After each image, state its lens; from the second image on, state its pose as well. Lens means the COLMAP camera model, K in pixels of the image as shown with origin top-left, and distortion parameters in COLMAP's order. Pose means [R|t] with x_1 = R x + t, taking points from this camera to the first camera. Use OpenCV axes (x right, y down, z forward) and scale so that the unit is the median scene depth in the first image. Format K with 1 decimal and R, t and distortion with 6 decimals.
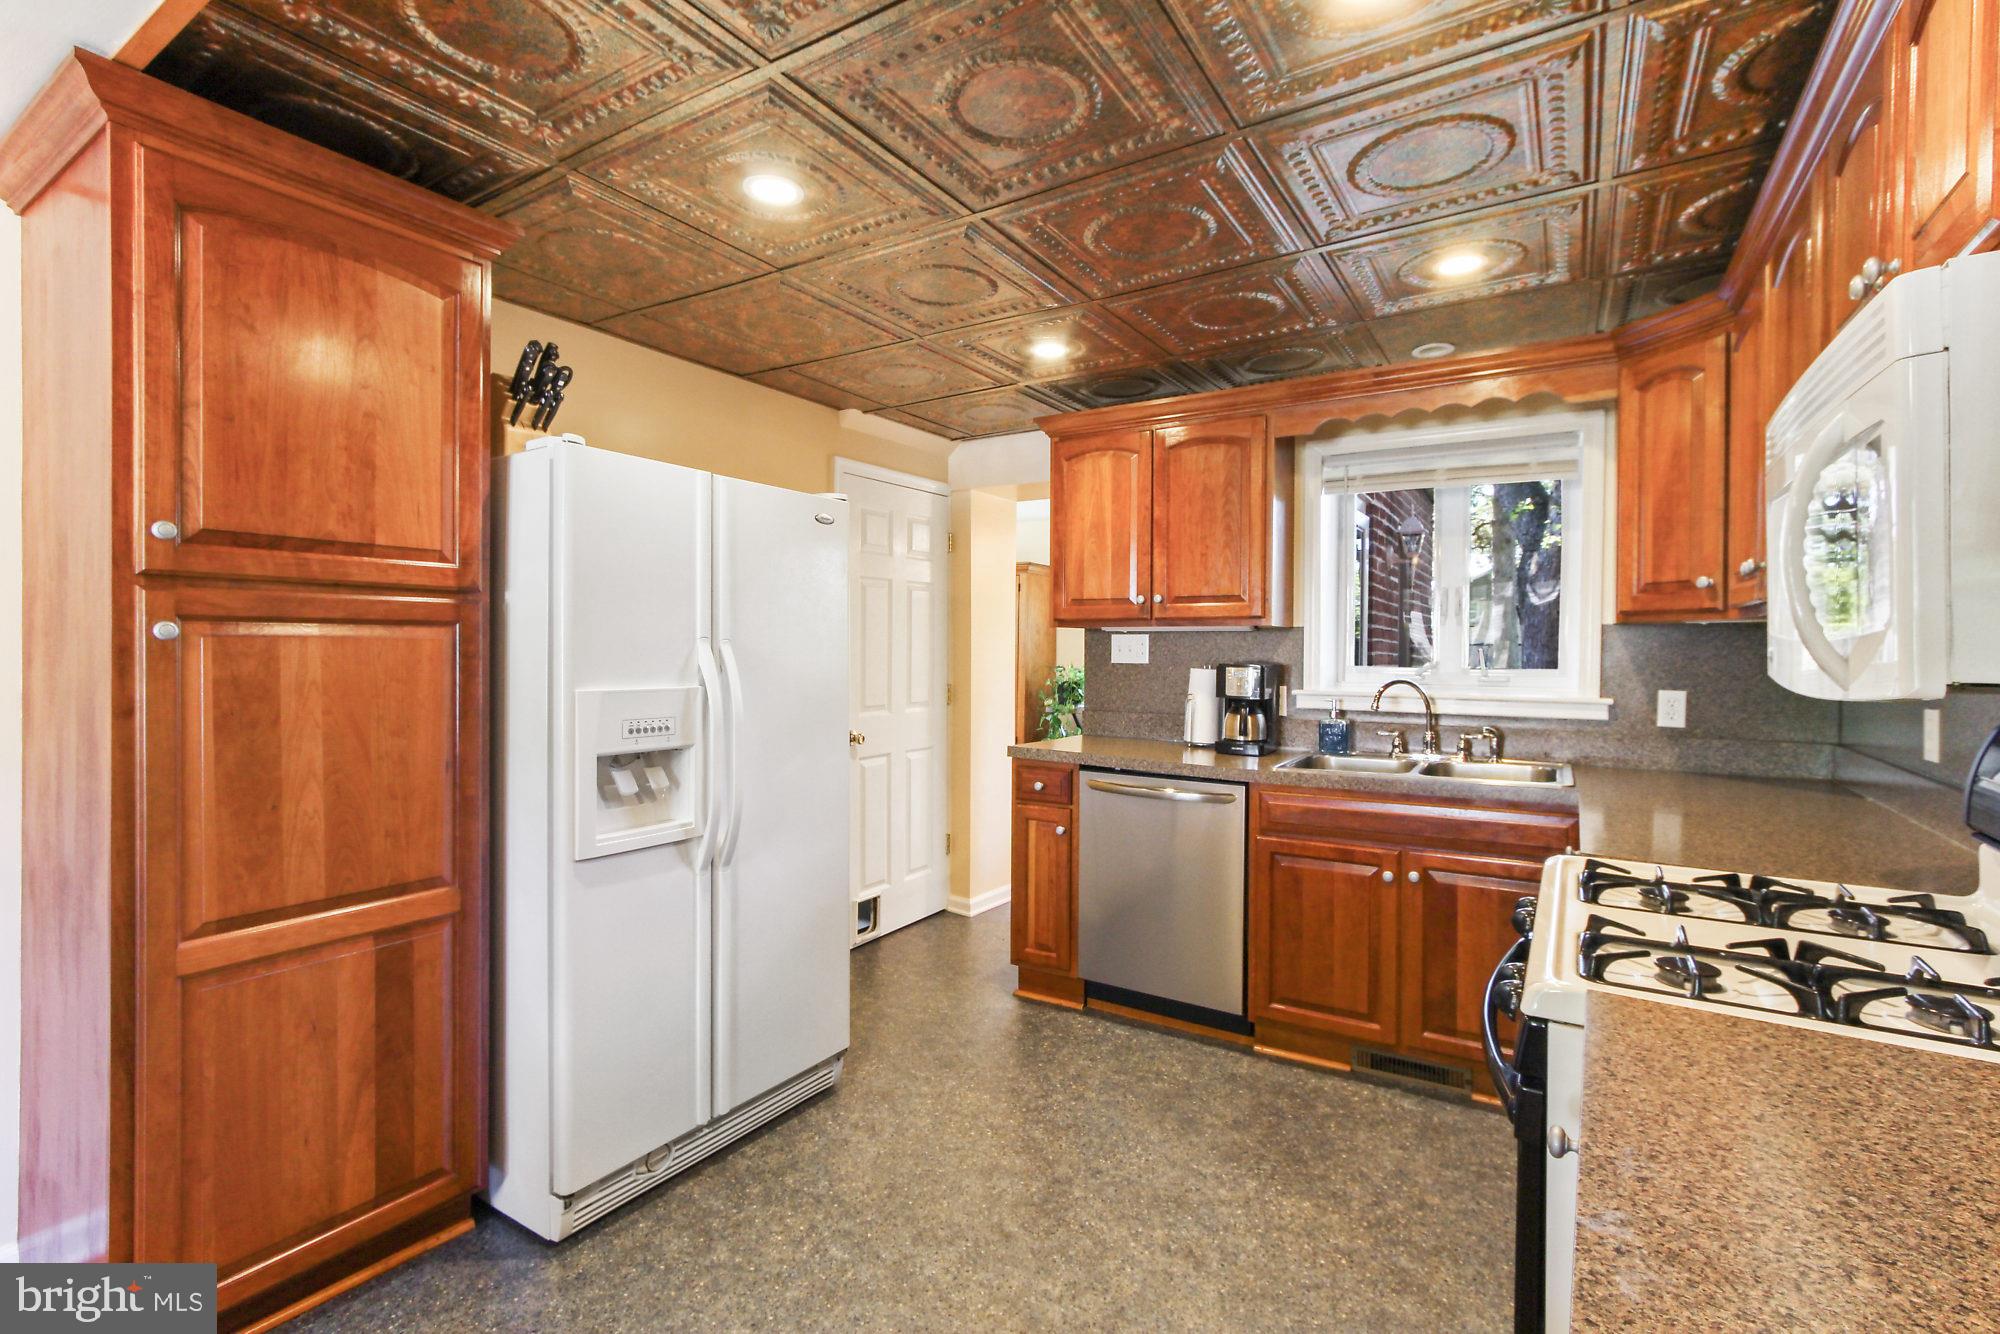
lens RADIAL K [[904.9, 0, 998.8], [0, 904.9, 662.0], [0, 0, 1]] dist [-0.003570, 0.000339]
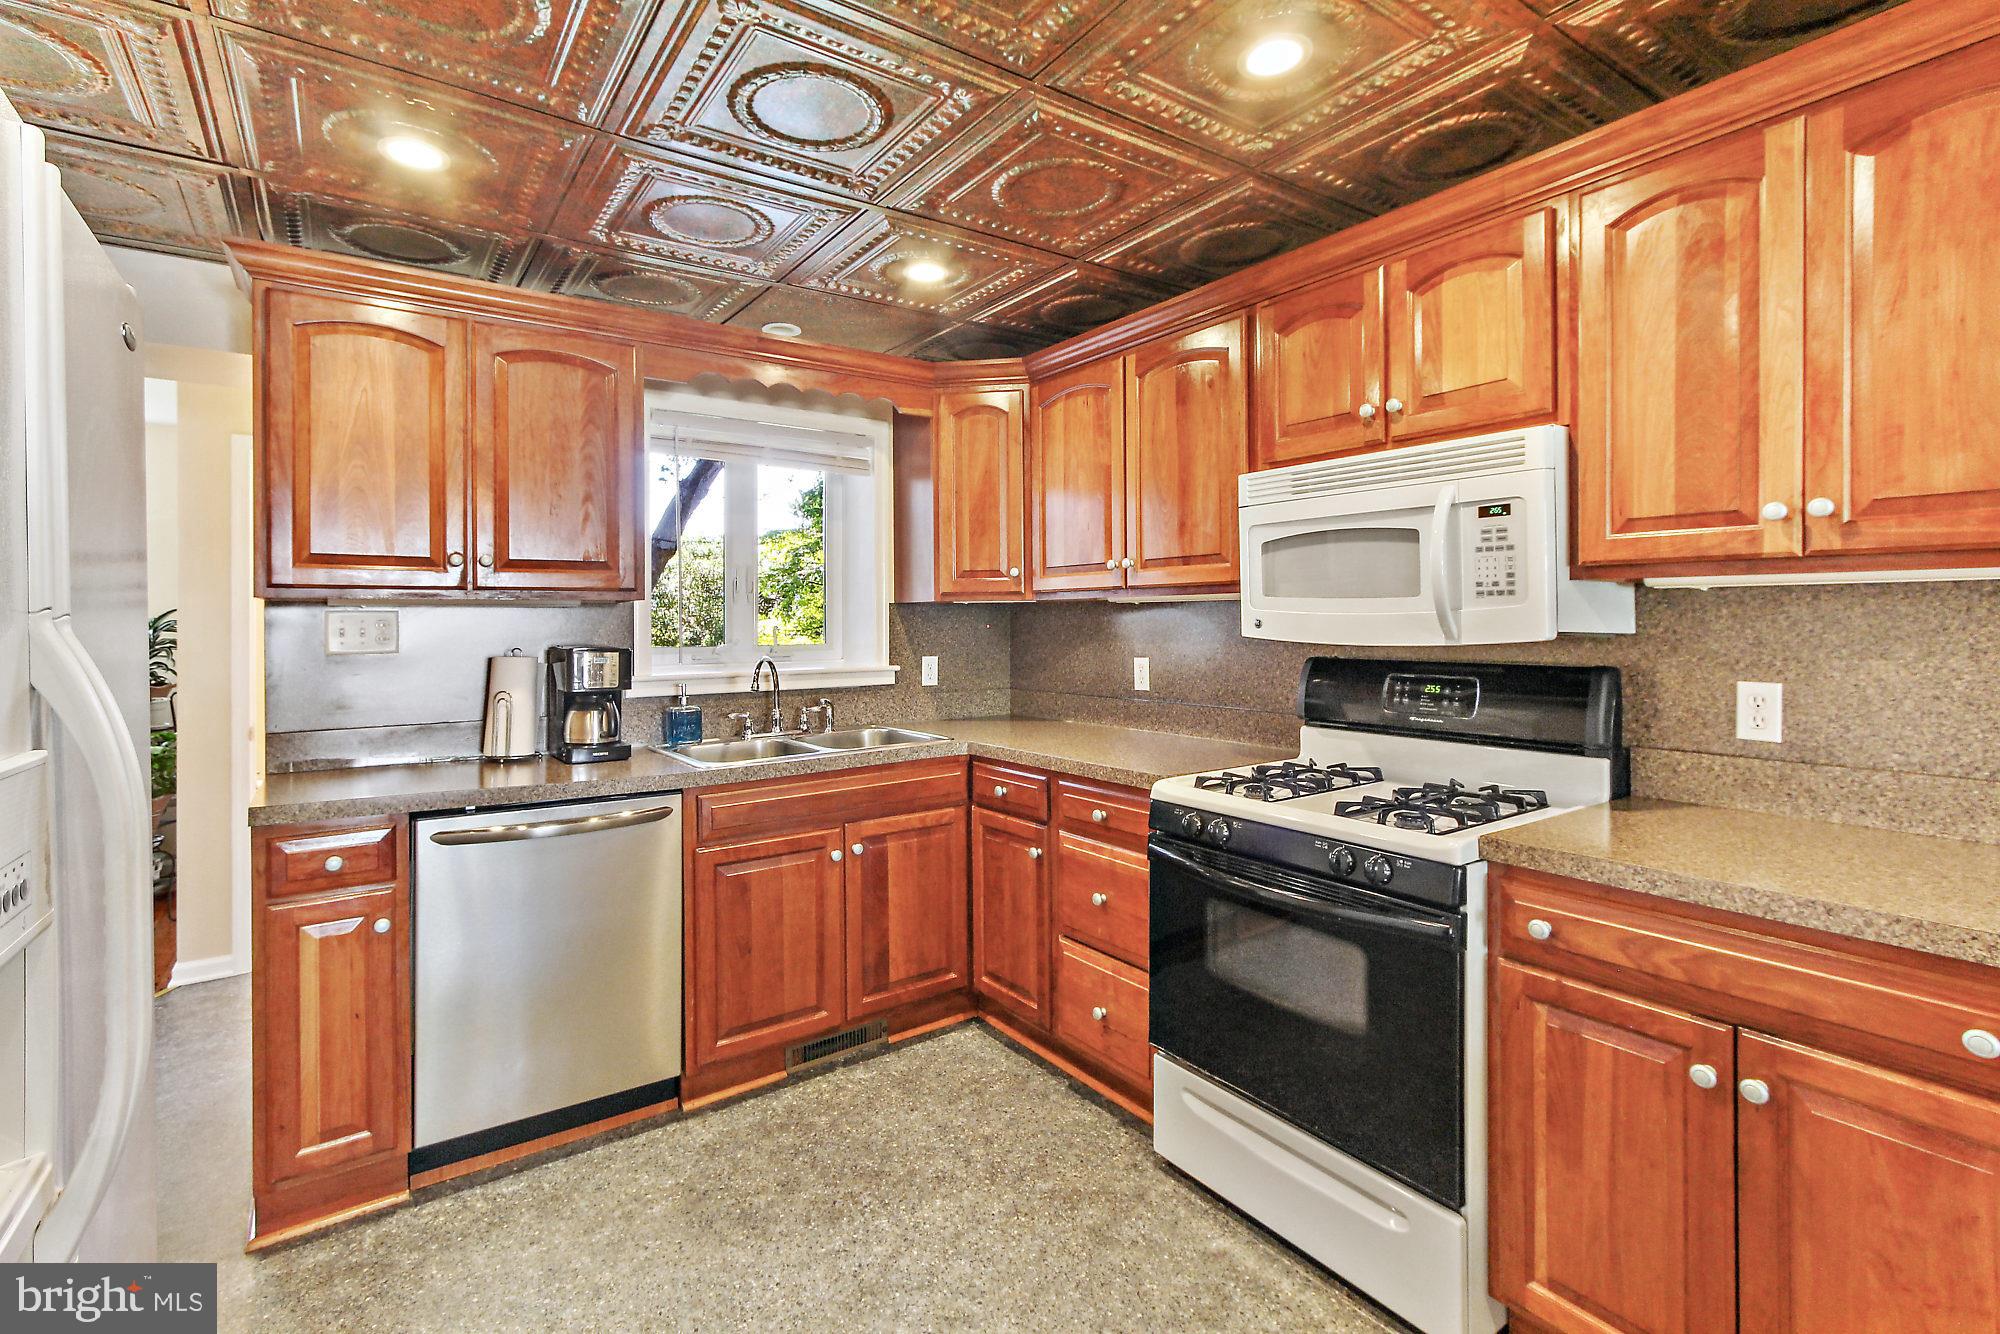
lens RADIAL K [[927.1, 0, 1009.3], [0, 927.1, 620.8], [0, 0, 1]] dist [-0.000368, 0.000138]
pose [[0.374440, -0.009251, 0.927205, -0.402193], [0.026051, 0.999660, -0.000547, -0.013273], [-0.926885, 0.024360, 0.374554, 0.402951]]
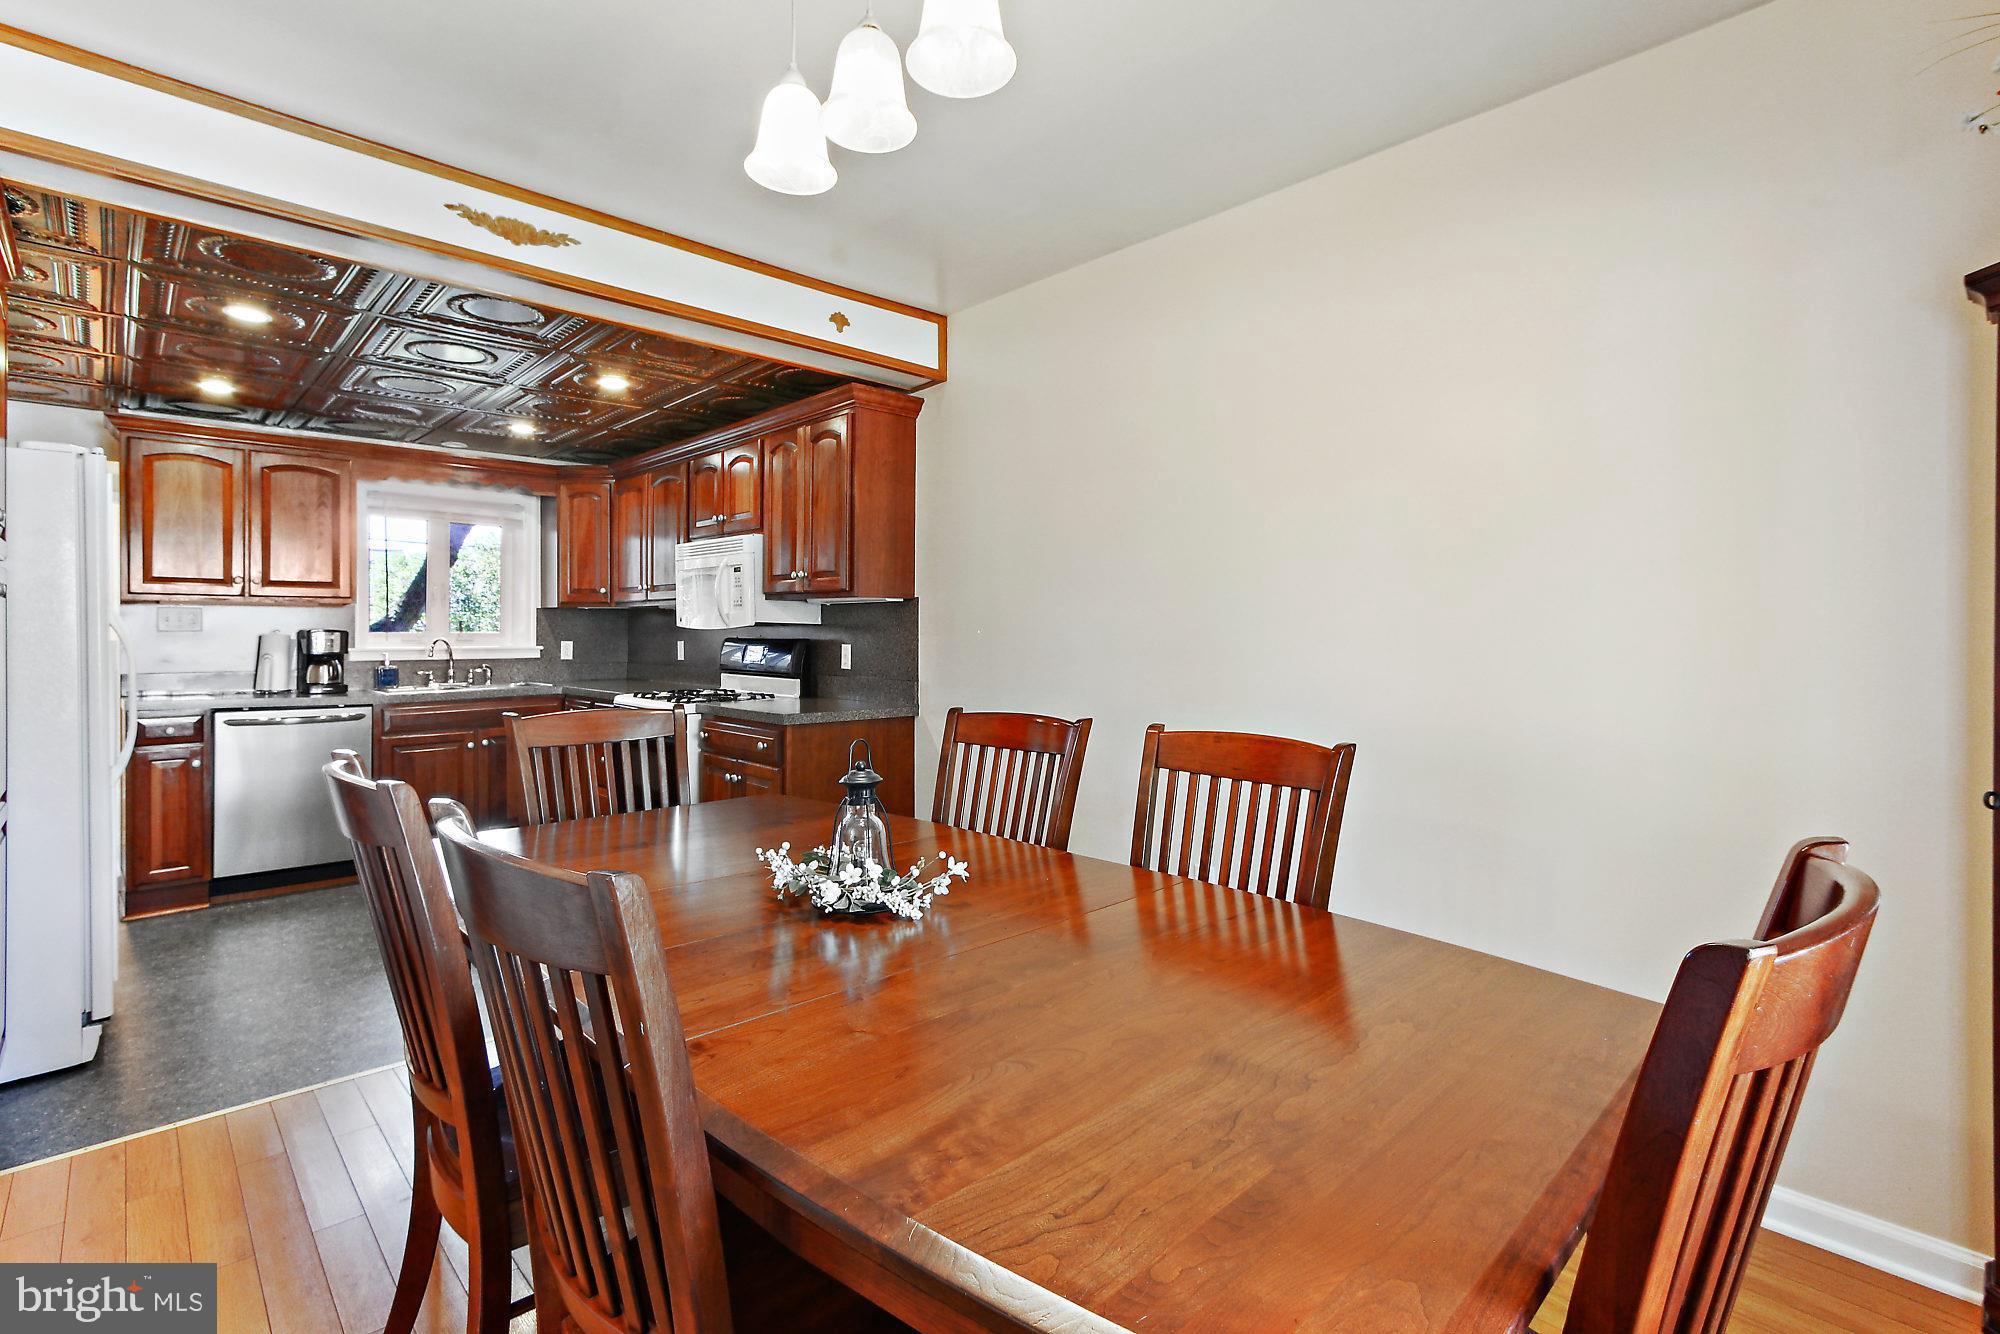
lens RADIAL K [[916.5, 0, 997.9], [0, 916.5, 639.8], [0, 0, 1]] dist [0.002564, 0.000940]
pose [[0.234348, -0.013738, 0.972056, -1.012444], [0.016553, 0.999812, 0.010139, 0.023396], [-0.972012, 0.013714, 0.234531, -0.419007]]
